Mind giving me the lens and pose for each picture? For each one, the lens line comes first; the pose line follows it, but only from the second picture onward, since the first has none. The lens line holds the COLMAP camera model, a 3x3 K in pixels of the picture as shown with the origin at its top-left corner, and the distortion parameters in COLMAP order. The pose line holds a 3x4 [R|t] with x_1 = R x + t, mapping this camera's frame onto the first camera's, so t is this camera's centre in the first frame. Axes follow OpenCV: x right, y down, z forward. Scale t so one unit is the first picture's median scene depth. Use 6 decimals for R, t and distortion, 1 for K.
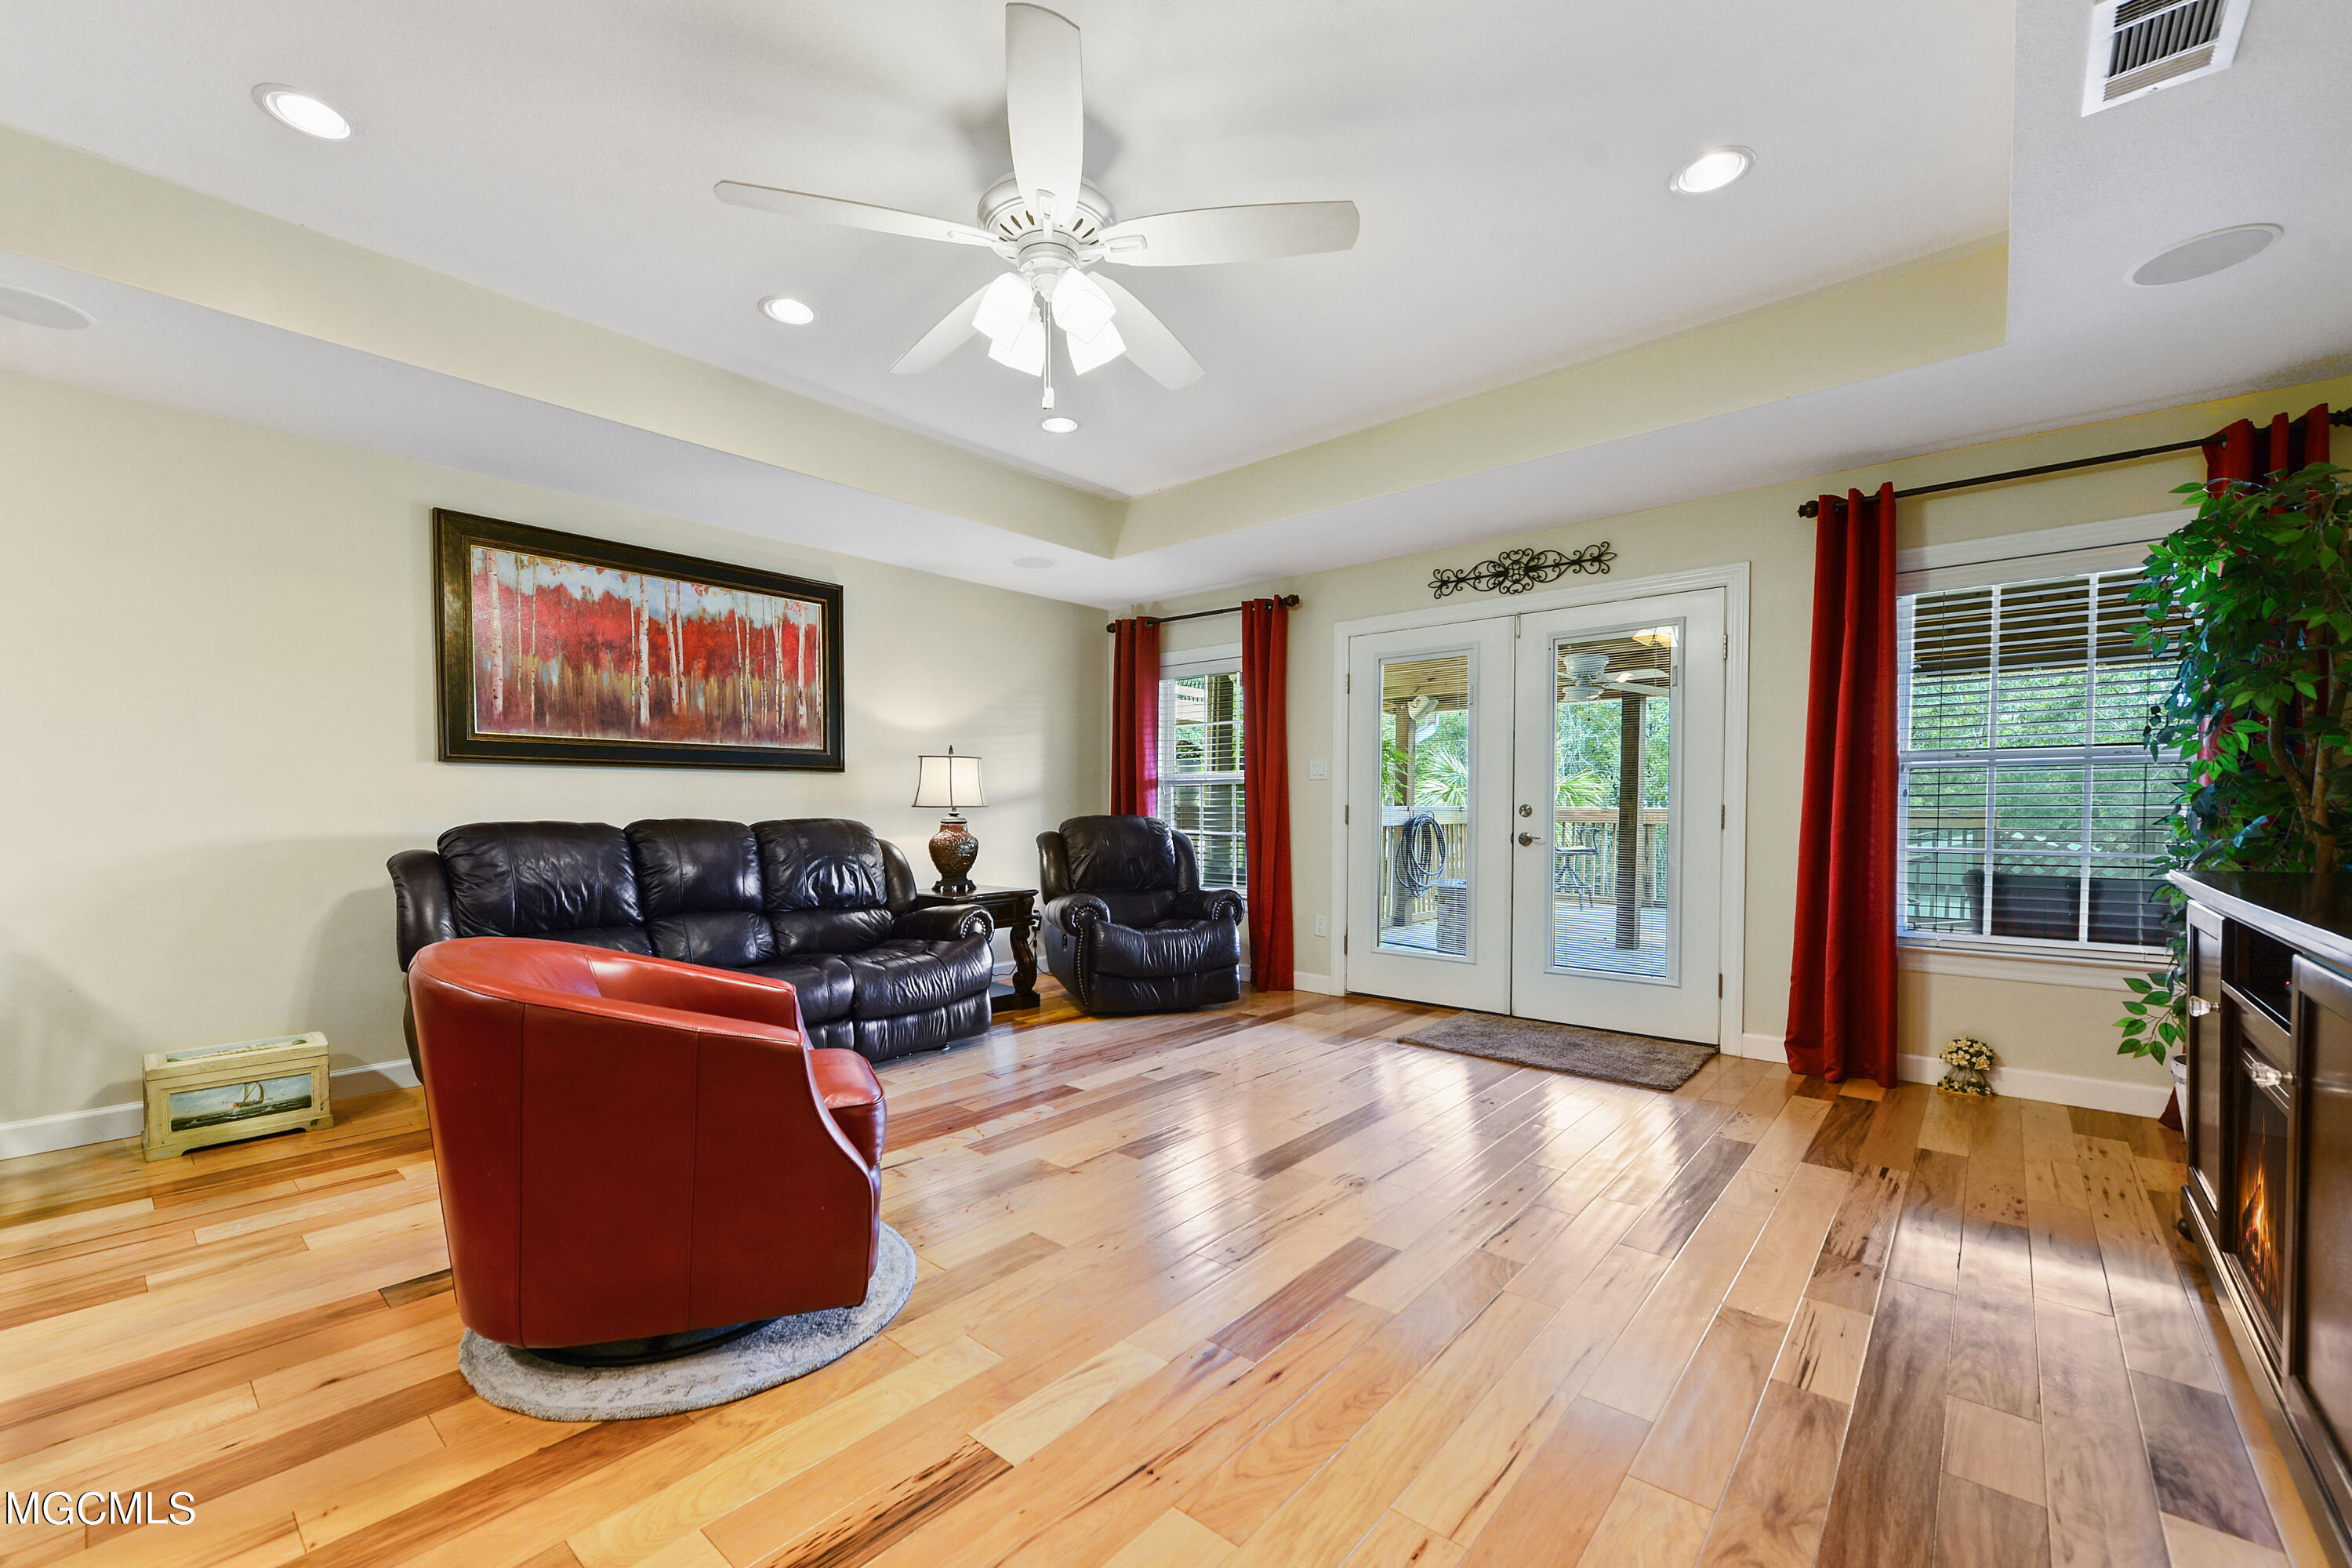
lens RADIAL K [[940.4, 0, 1151.1], [0, 940.4, 840.8], [0, 0, 1]] dist [0.000334, -0.000028]
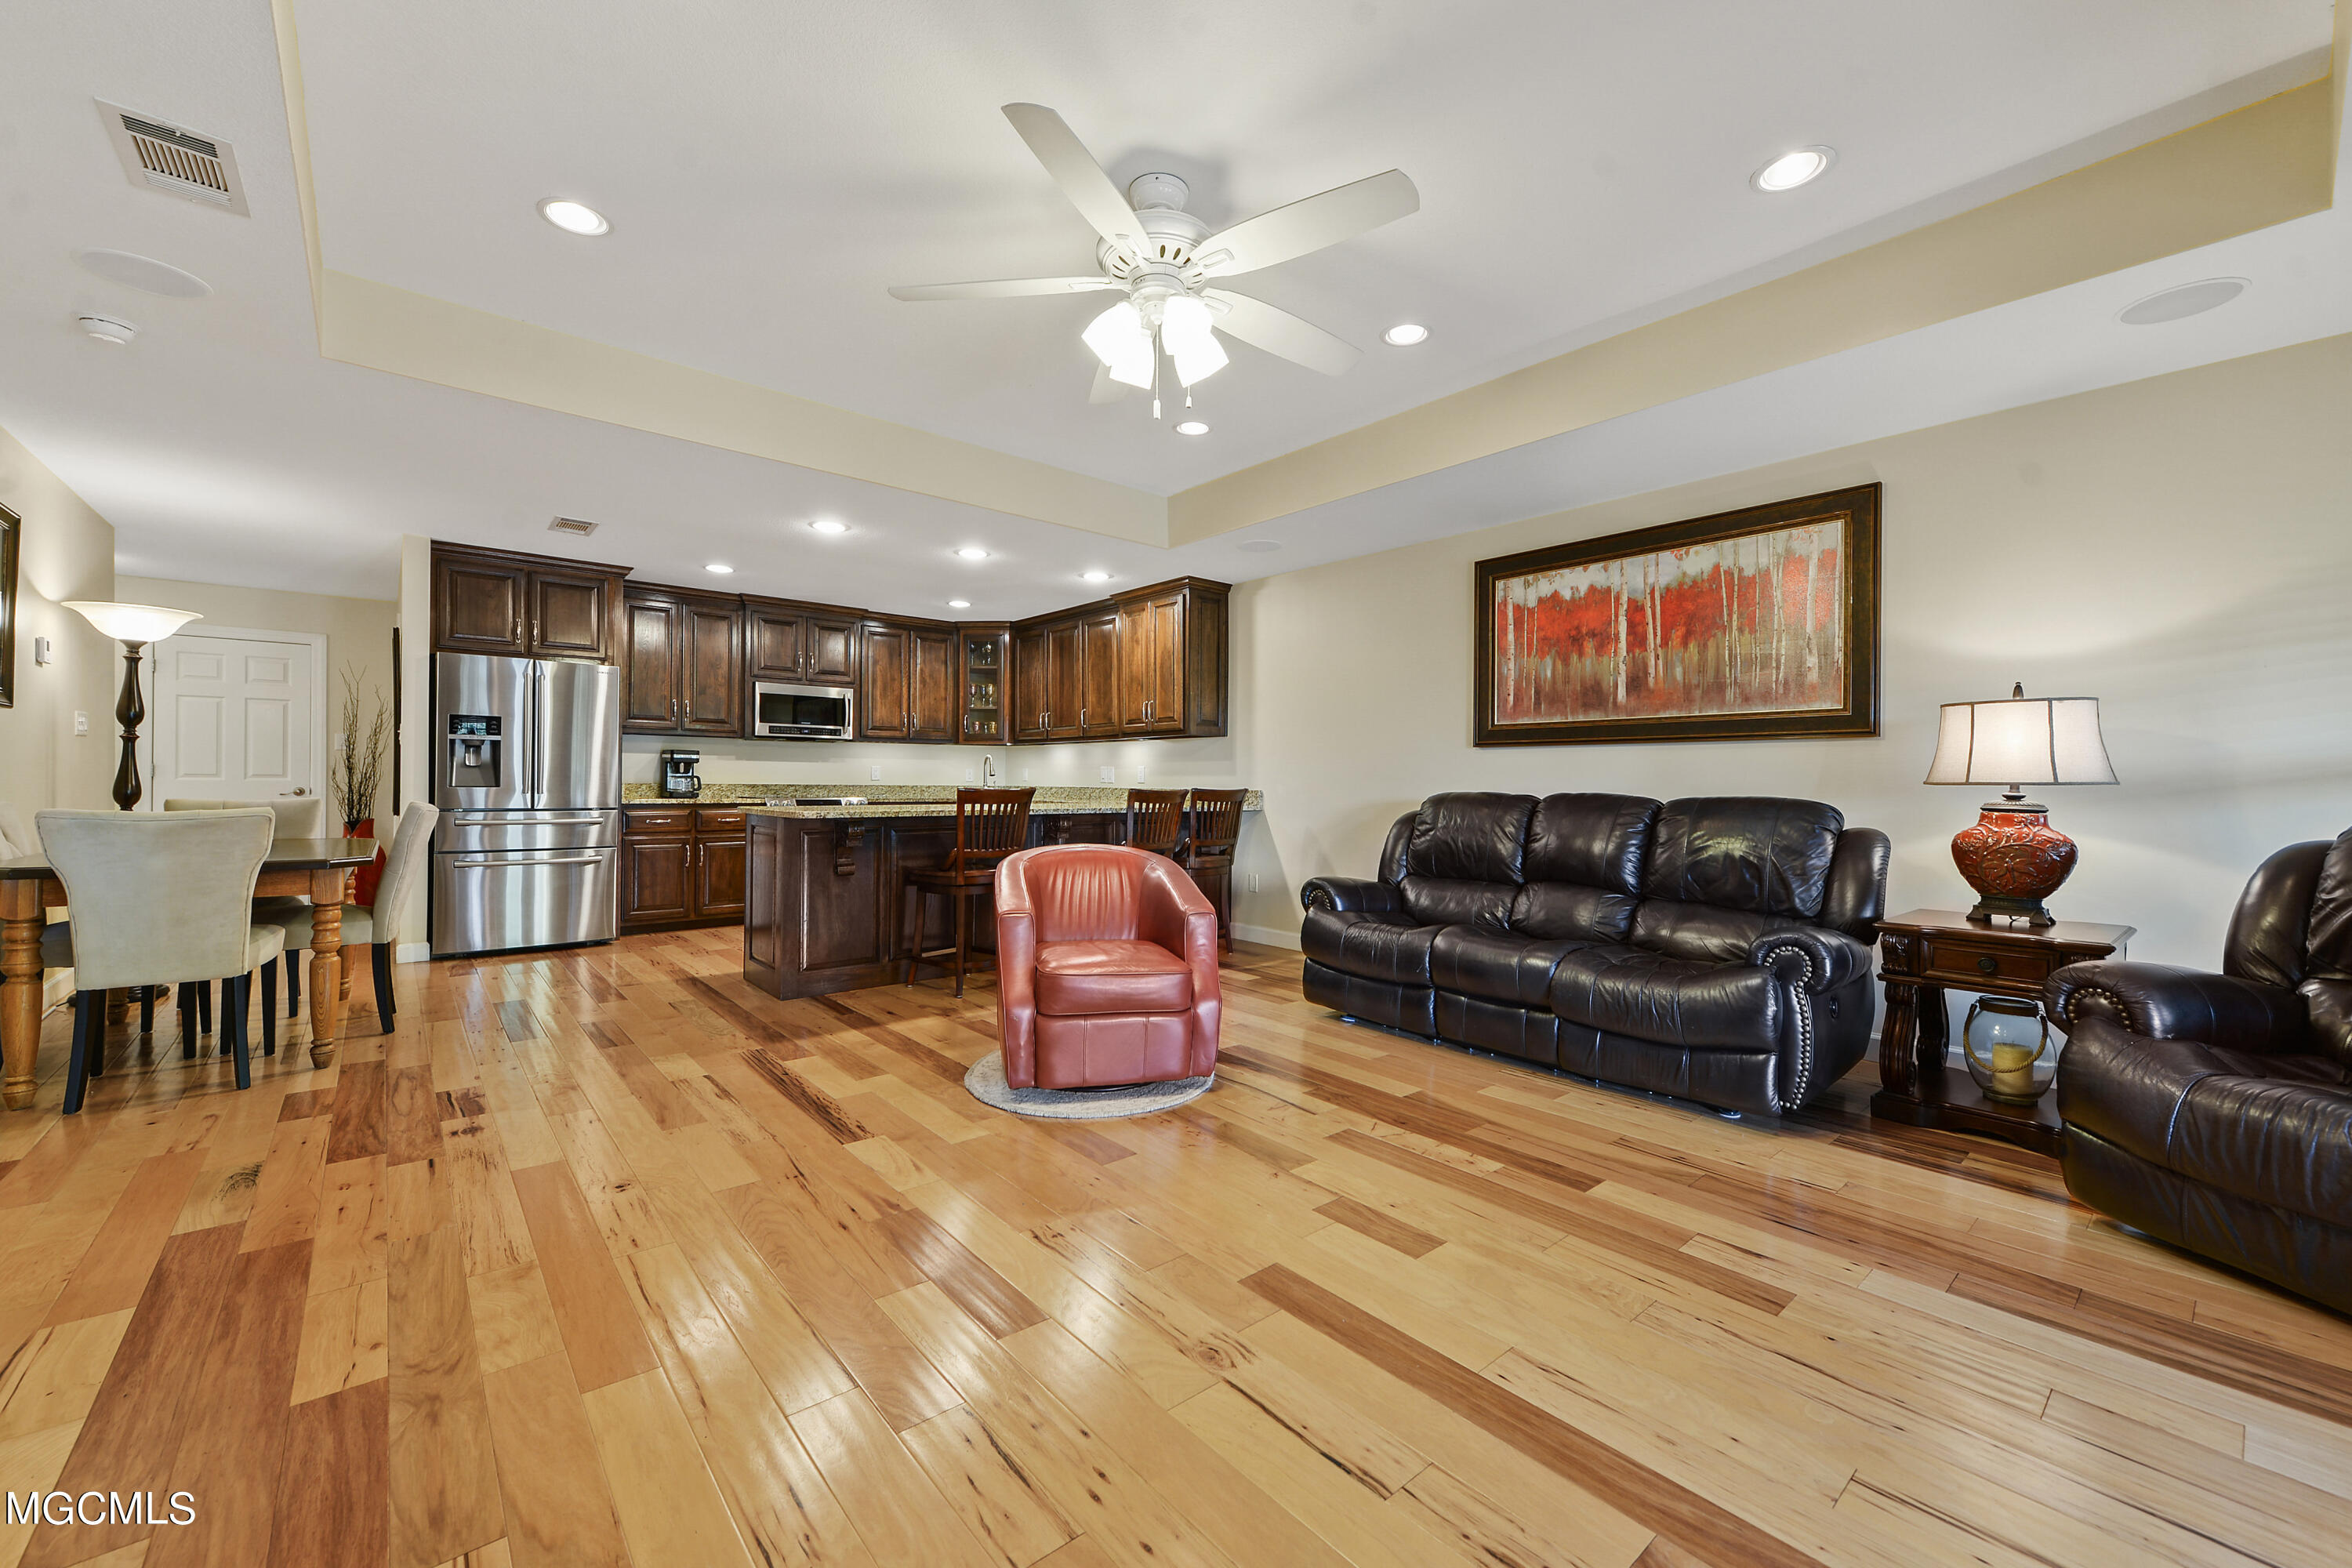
lens RADIAL K [[926.8, 0, 1176.0], [0, 926.8, 784.0], [0, 0, 1]] dist [0.002547, 0.000008]
pose [[-0.137865, 0.003575, -0.990445, 0.558262], [-0.043206, 0.999020, 0.009620, -0.023221], [0.989508, 0.044120, -0.137576, 0.680813]]
